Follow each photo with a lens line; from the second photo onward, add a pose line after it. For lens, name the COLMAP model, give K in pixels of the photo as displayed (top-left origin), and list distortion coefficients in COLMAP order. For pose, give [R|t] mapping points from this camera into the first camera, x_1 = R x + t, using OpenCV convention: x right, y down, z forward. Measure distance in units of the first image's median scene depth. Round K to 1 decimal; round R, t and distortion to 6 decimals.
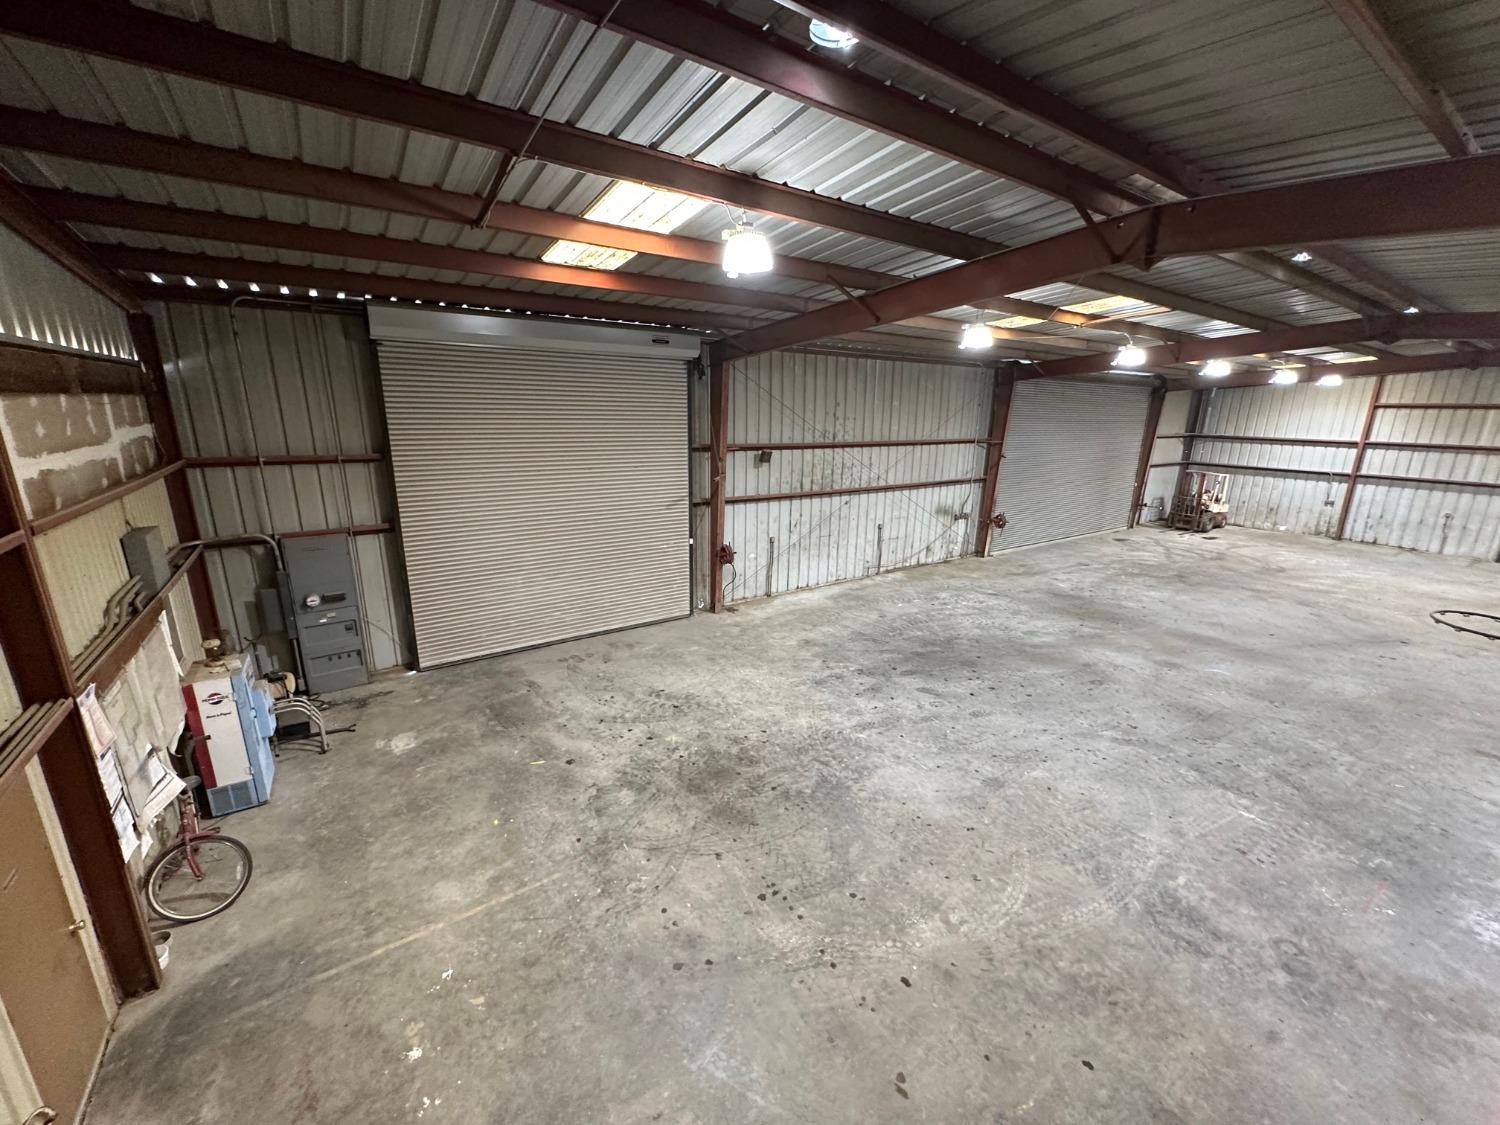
lens RADIAL K [[598.7, 0, 749.7], [0, 598.7, 565.4], [0, 0, 1]] dist [0.000774, -0.000604]
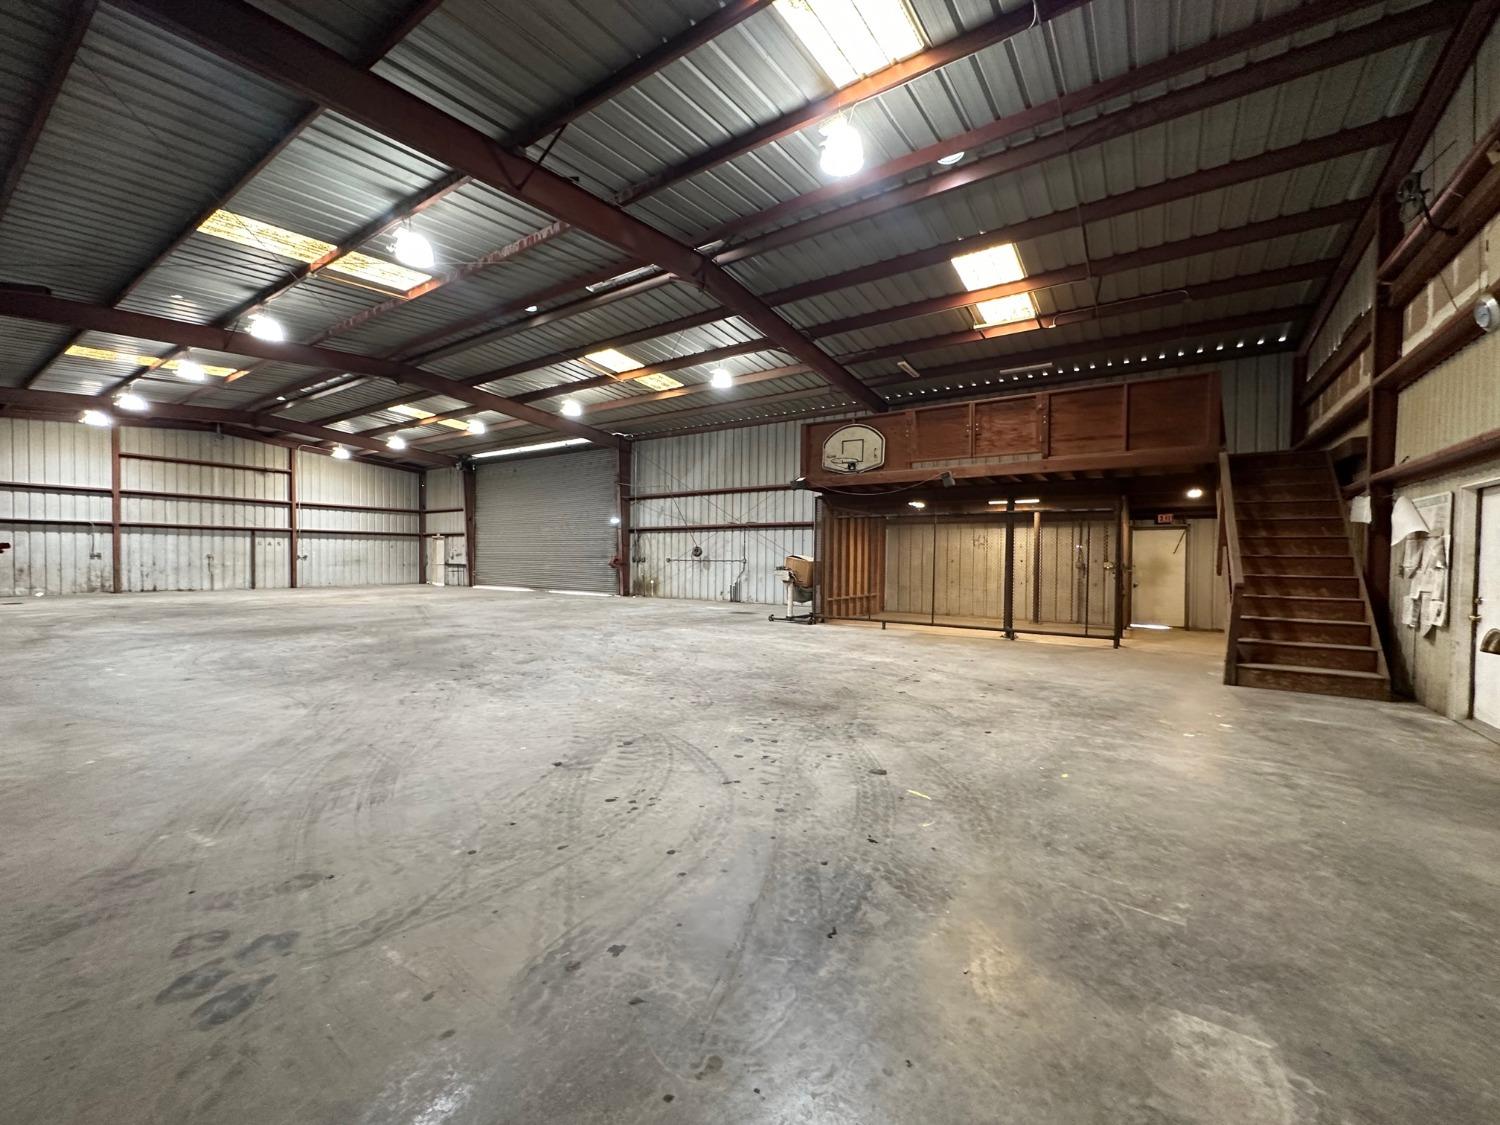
lens RADIAL K [[598.7, 0, 751.8], [0, 598.7, 566.7], [0, 0, 1]] dist [0.000774, -0.000604]
pose [[-0.370260, -0.035916, 0.928233, -0.303911], [0.223532, 0.966445, 0.126559, 0.024751], [-0.901632, 0.254350, -0.349808, 0.507595]]
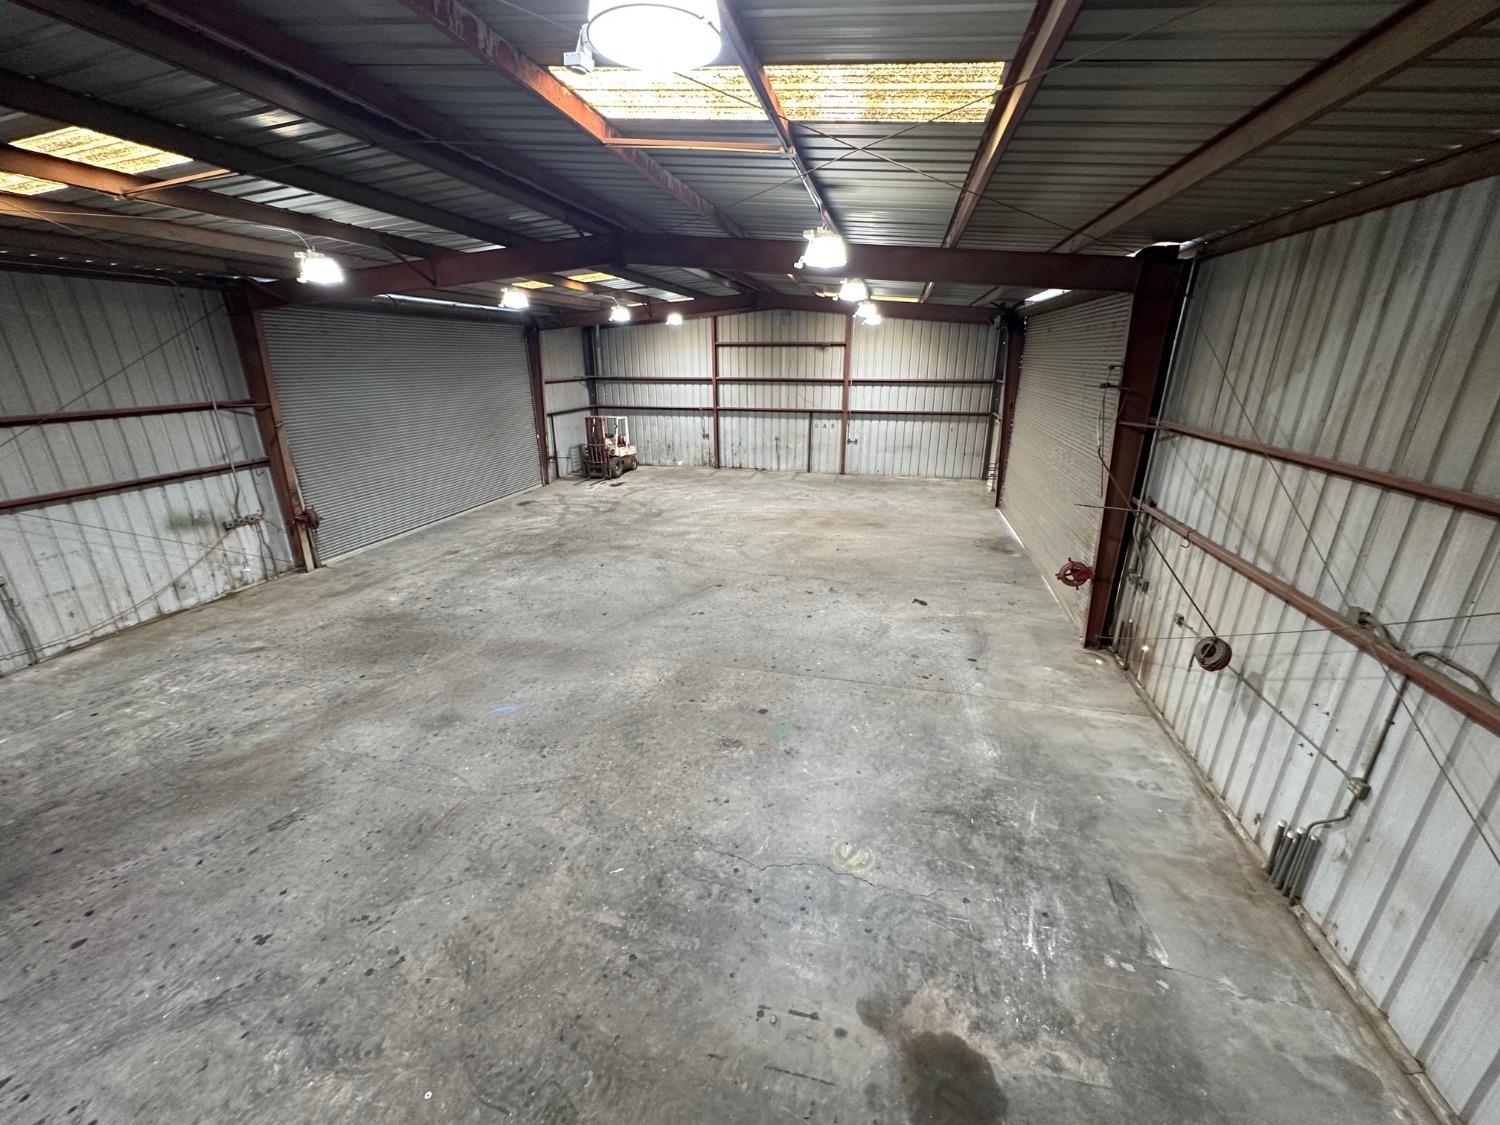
lens RADIAL K [[598.7, 0, 747.2], [0, 598.7, 568.3], [0, 0, 1]] dist [0.000774, -0.000604]
pose [[0.742923, -0.242422, 0.623936, 0.335976], [0.184451, 0.970169, 0.157320, -0.032798], [-0.643462, -0.001791, 0.765476, 0.129846]]
